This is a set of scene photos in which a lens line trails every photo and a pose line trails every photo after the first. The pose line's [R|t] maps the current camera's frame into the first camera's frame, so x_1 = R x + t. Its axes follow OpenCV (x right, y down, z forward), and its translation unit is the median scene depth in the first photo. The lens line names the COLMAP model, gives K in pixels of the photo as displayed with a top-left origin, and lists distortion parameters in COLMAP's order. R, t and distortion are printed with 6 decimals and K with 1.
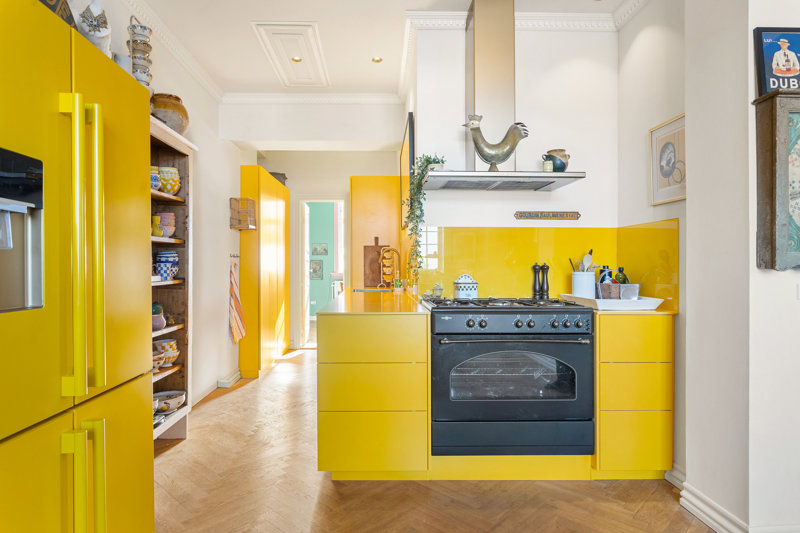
lens RADIAL K [[476.6, 0, 367.2], [0, 476.6, 268.5], [0, 0, 1]] dist [-0.001462, 0.001394]
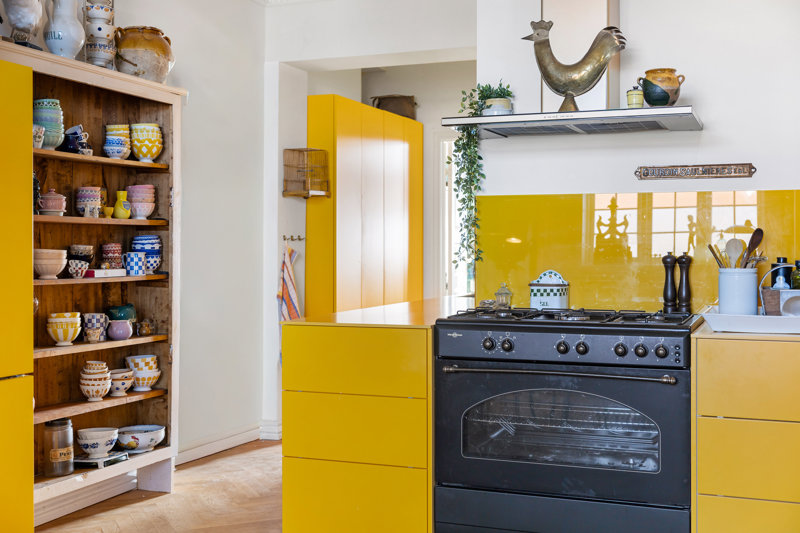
lens RADIAL K [[853.9, 0, 287.3], [0, 853.9, 253.5], [0, 0, 1]] dist [0.013024, 0.002675]
pose [[0.929820, 0.001024, -0.368014, 0.302314], [-0.001982, 0.999996, -0.002227, -0.006830], [0.368010, 0.002800, 0.929818, -0.170617]]
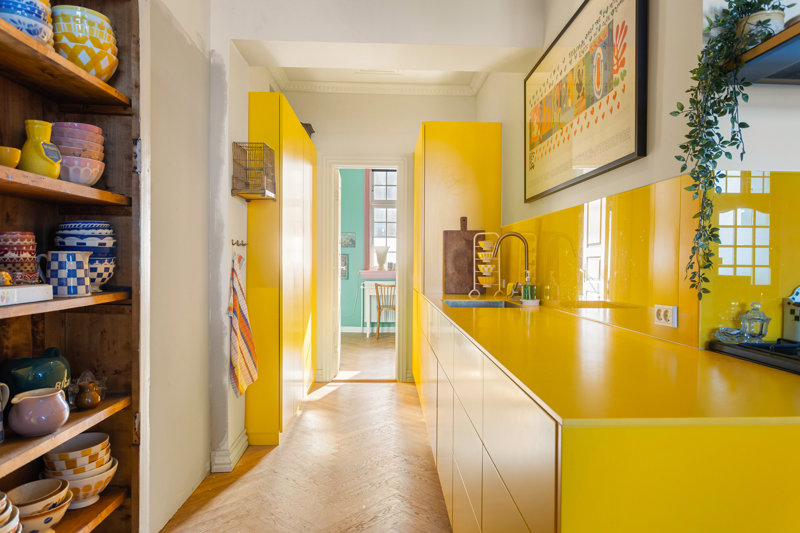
lens RADIAL K [[602.0, 0, 464.0], [0, 602.0, 279.1], [0, 0, 1]] dist [0.003037, 0.003047]
pose [[0.995042, 0.004336, 0.099364, -0.161668], [-0.006596, 0.999727, 0.022425, -0.001560], [-0.099240, -0.022969, 0.994798, 0.497772]]
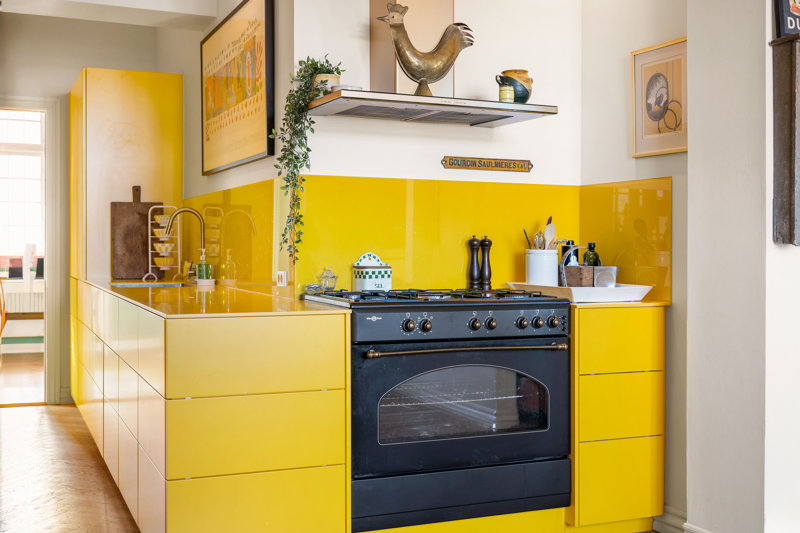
lens RADIAL K [[901.9, 0, 398.2], [0, 901.9, 253.7], [0, 0, 1]] dist [0.017451, -0.042863]
pose [[0.932851, 0.001704, 0.360257, -0.189894], [-0.004157, 0.999973, 0.006034, 0.006025], [-0.360237, -0.007126, 0.932833, -0.124208]]
